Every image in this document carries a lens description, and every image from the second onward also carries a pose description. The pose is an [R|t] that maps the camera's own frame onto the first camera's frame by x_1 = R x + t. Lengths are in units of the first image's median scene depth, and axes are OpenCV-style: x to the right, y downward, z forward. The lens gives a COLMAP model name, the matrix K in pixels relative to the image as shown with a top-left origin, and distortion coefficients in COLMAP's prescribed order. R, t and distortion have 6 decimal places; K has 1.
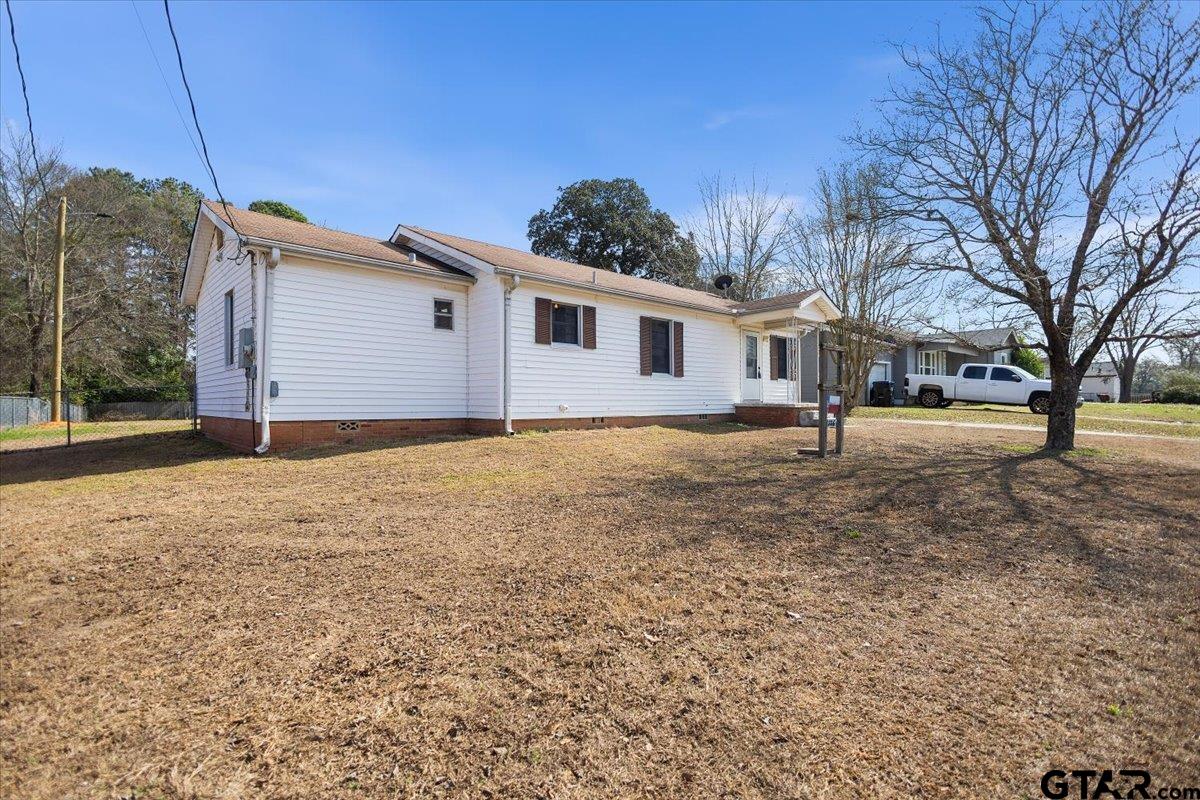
lens RADIAL K [[568.9, 0, 604.9], [0, 568.9, 398.6], [0, 0, 1]] dist [0.001269, -0.000075]
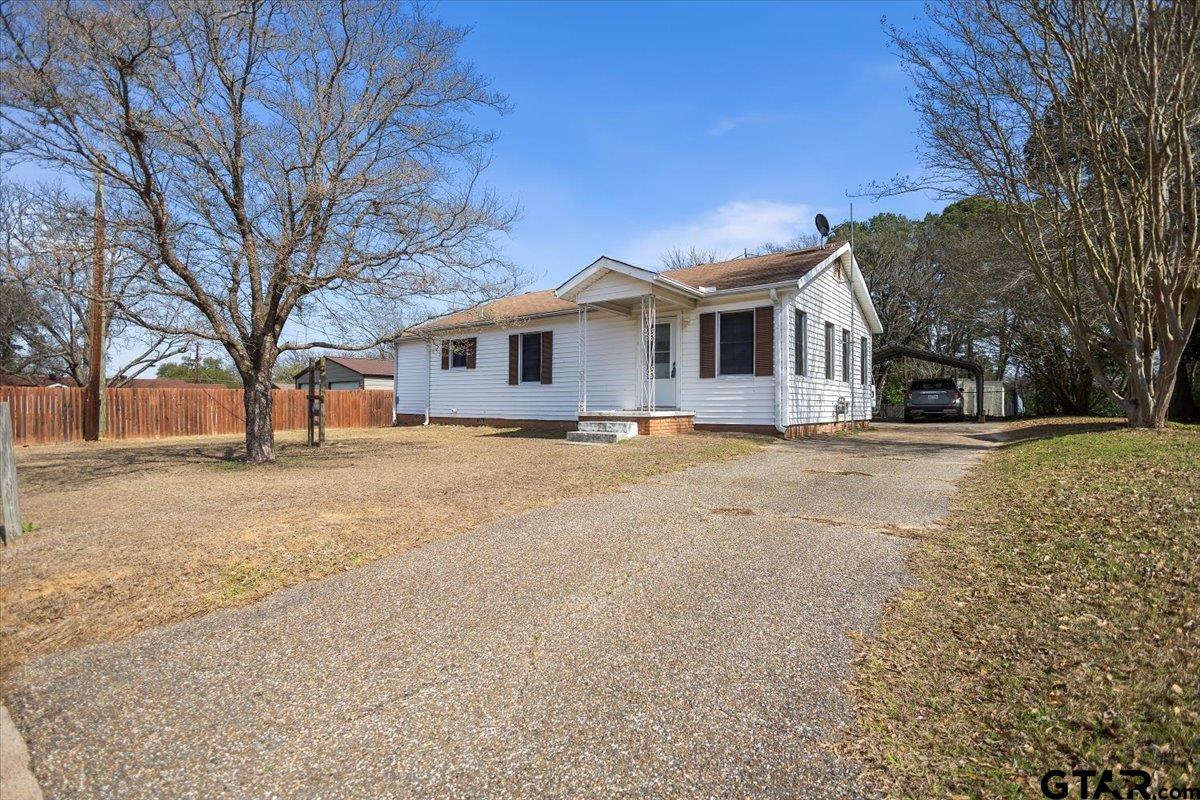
lens RADIAL K [[568.9, 0, 604.9], [0, 568.9, 398.6], [0, 0, 1]] dist [0.001269, -0.000075]
pose [[0.135957, -0.005990, -0.990697, 1.351589], [0.002374, 0.999981, -0.005721, -0.004930], [0.990712, -0.001574, 0.135969, 1.099649]]
